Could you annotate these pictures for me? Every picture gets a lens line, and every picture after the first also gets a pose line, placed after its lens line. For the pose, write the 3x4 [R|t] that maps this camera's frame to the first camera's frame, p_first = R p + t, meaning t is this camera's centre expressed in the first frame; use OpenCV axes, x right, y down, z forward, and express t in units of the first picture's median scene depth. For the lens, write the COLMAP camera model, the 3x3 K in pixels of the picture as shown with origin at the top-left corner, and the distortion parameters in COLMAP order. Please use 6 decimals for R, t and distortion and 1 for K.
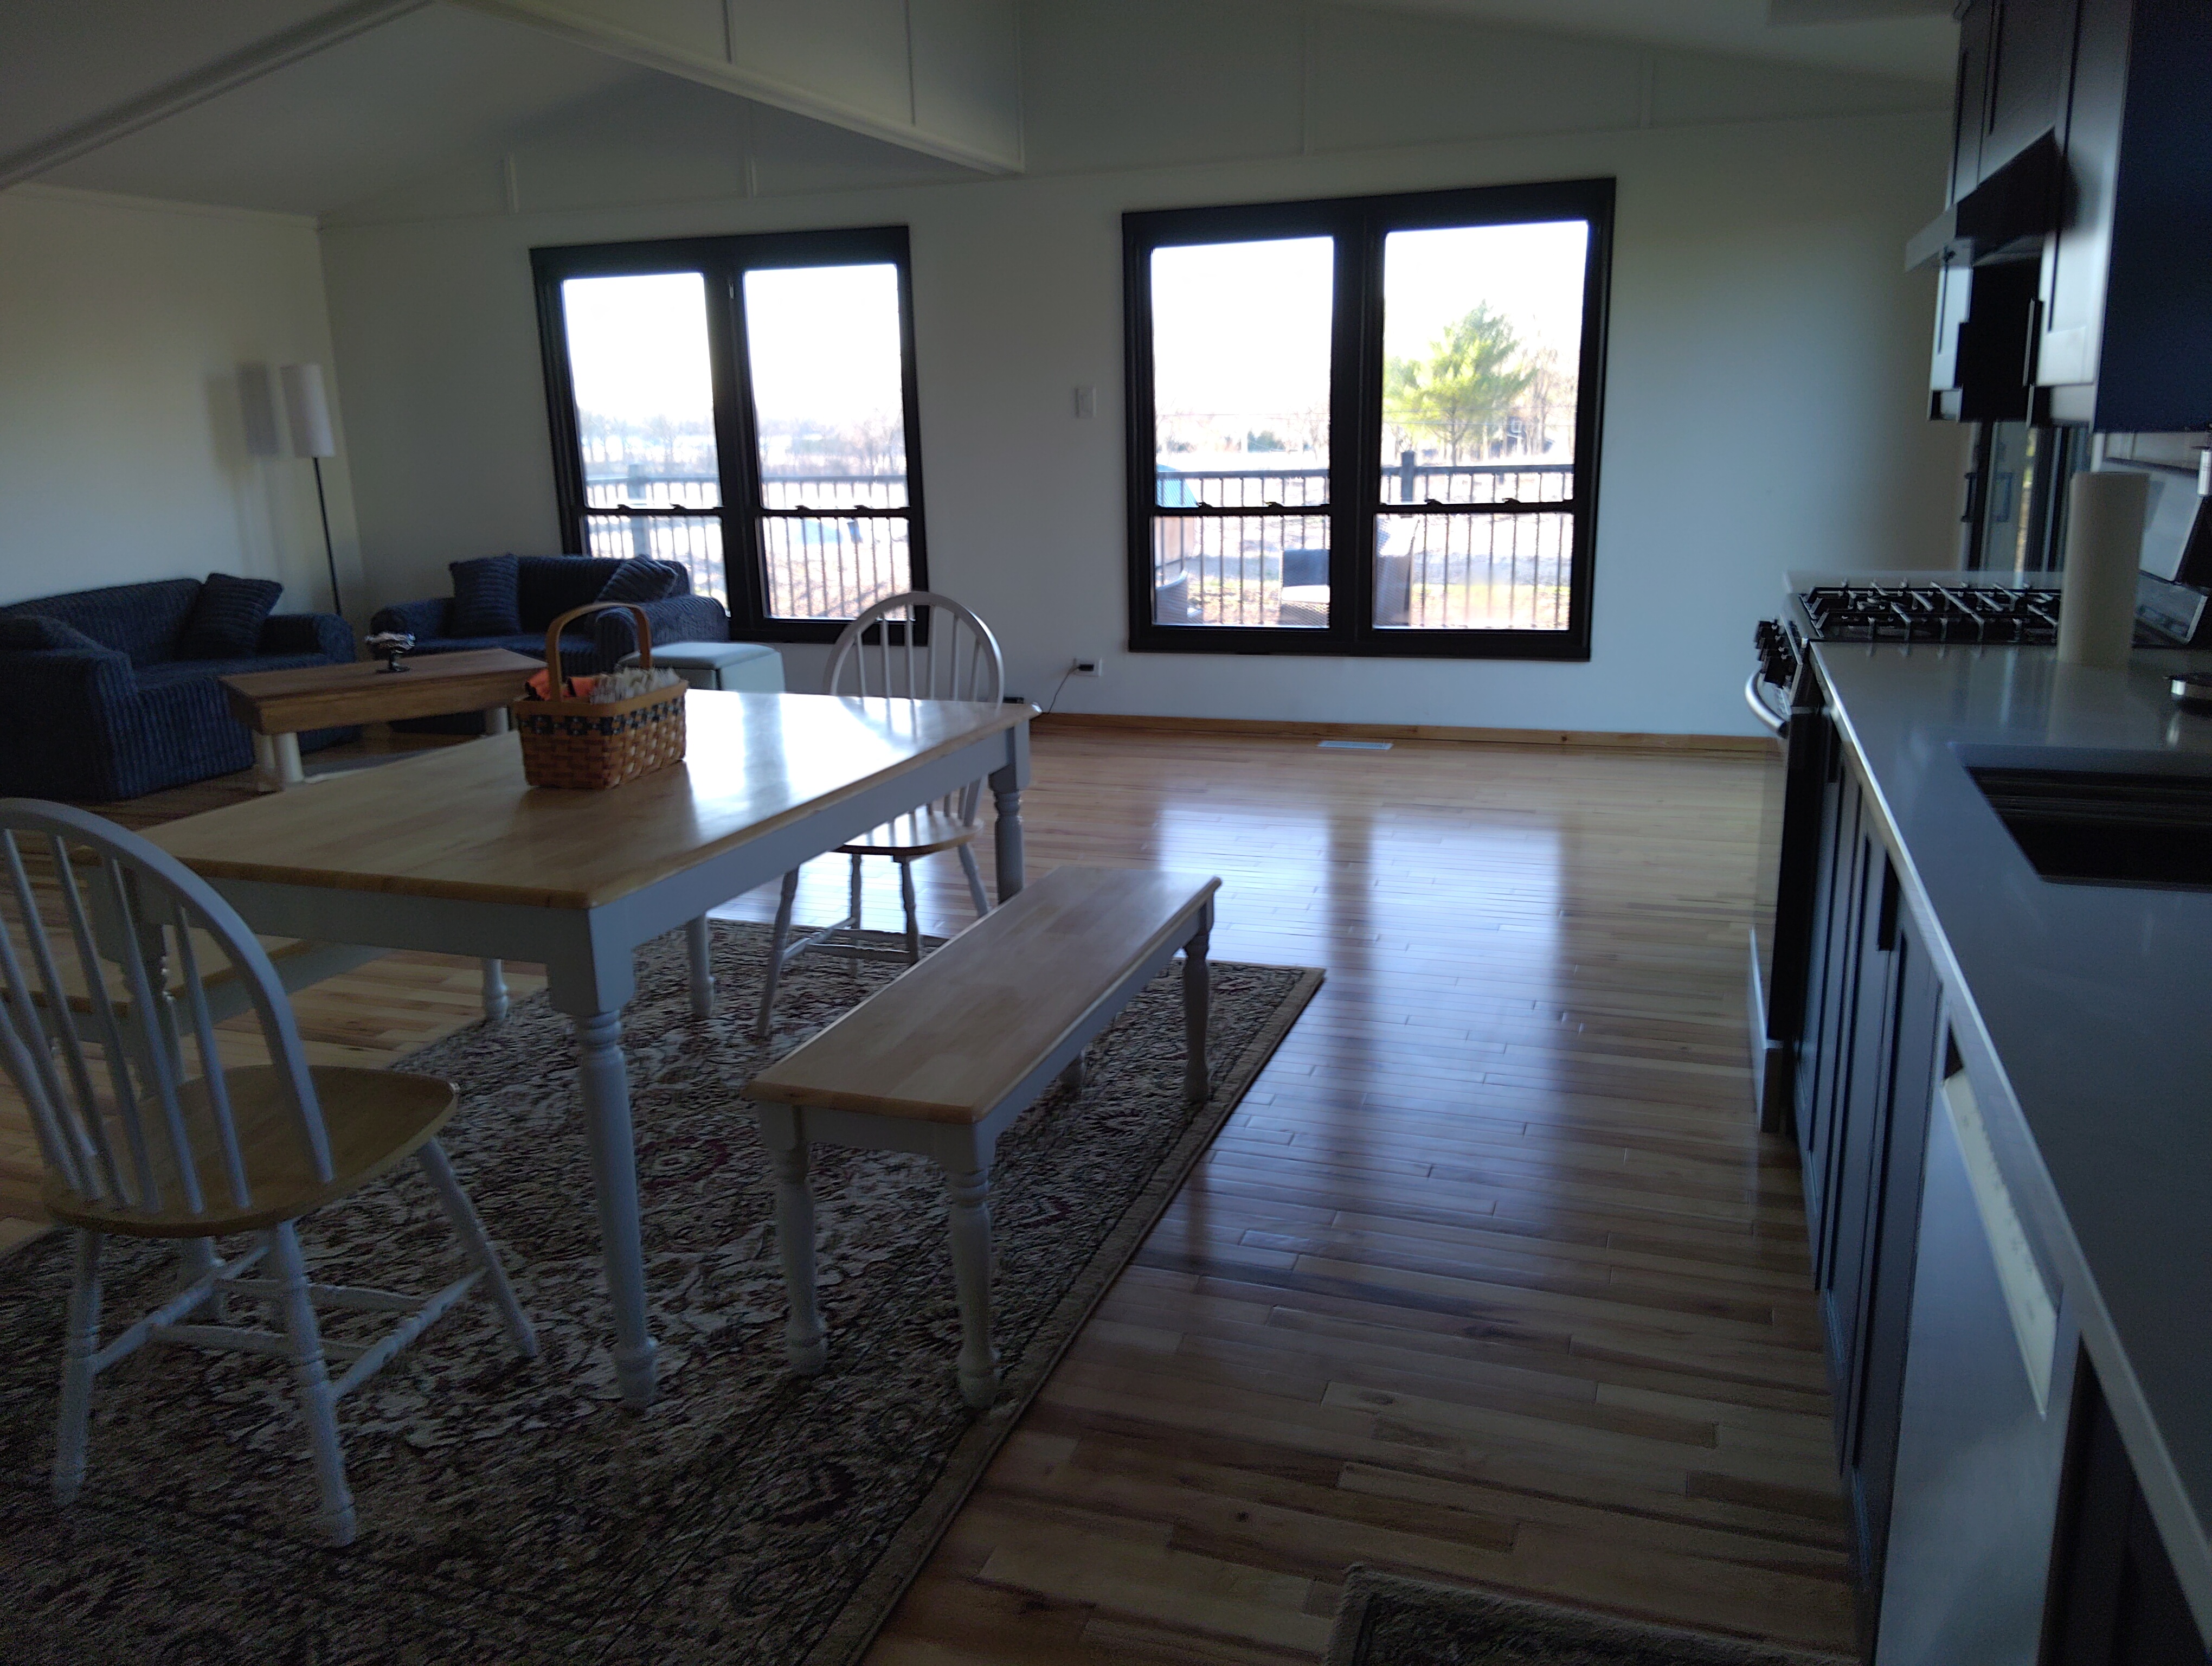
lens RADIAL K [[1650.7, 0, 1097.6], [0, 1650.7, 827.8], [0, 0, 1]] dist [0.121914, -0.200216]
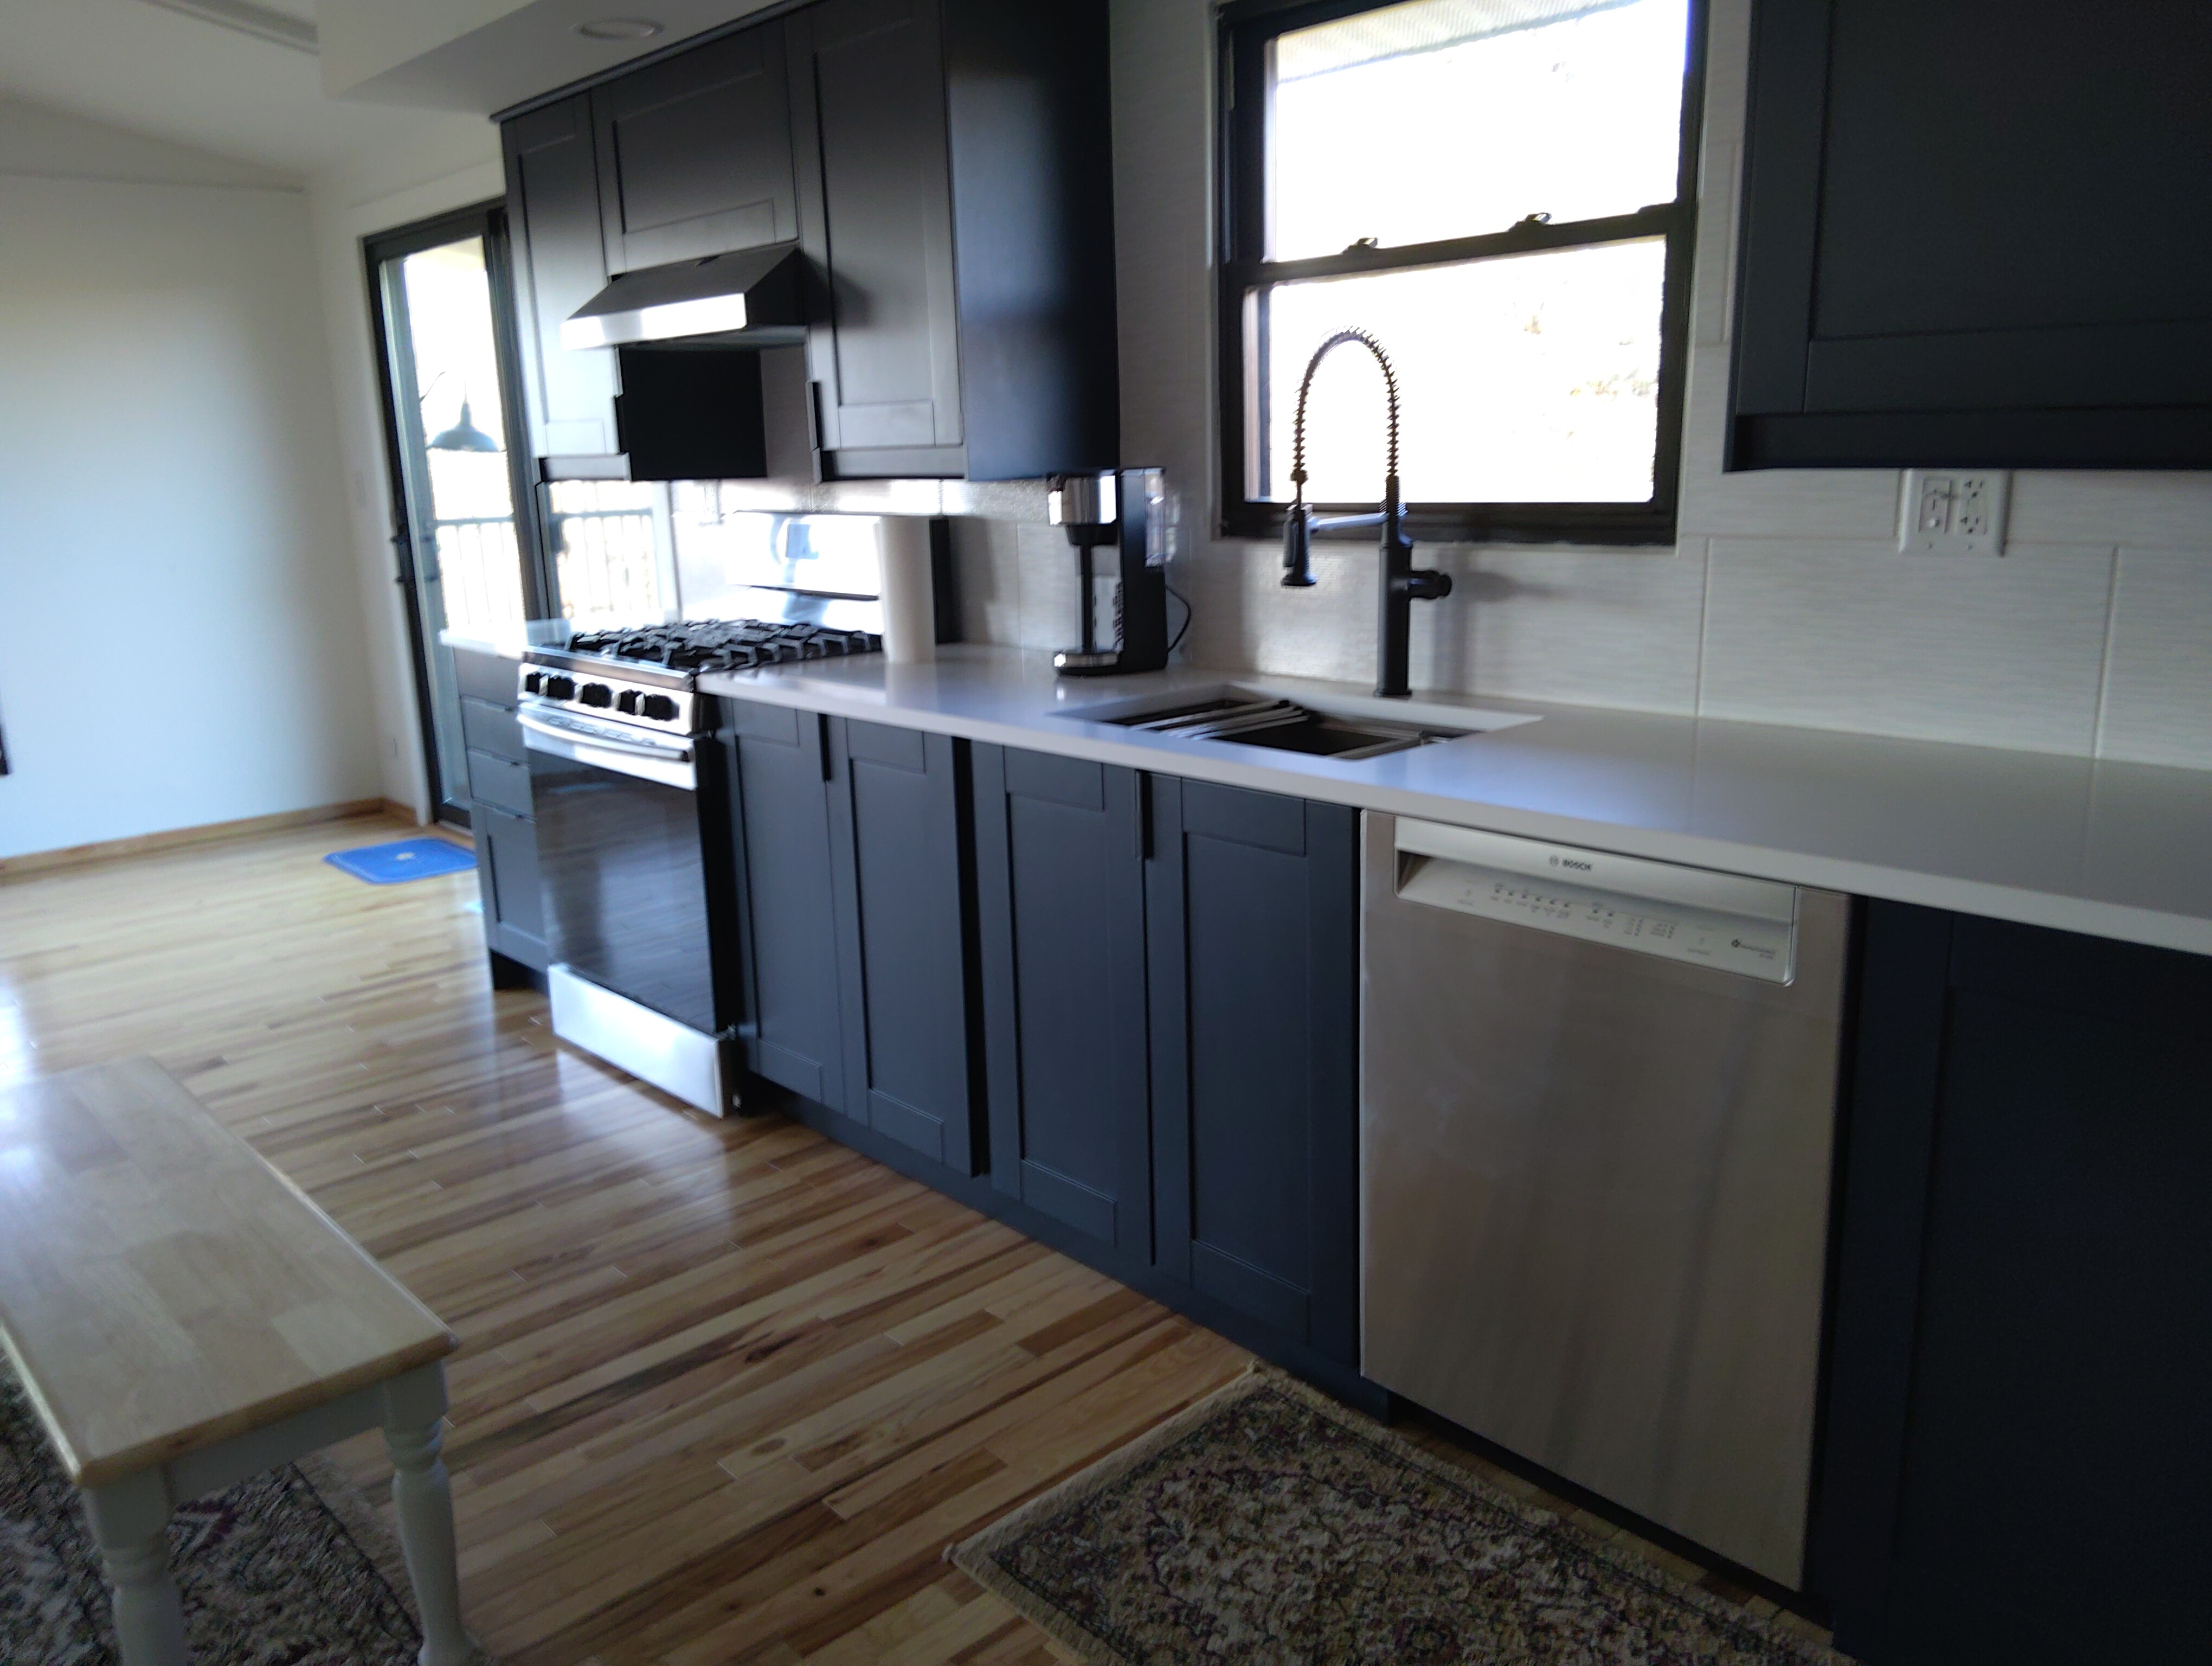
lens RADIAL K [[1650.7, 0, 1097.6], [0, 1650.7, 827.8], [0, 0, 1]] dist [0.121914, -0.200216]
pose [[0.473725, -0.189406, 0.860064, -0.390999], [0.228131, 0.969656, 0.087885, -0.043926], [-0.850612, 0.154574, 0.502559, 0.202879]]
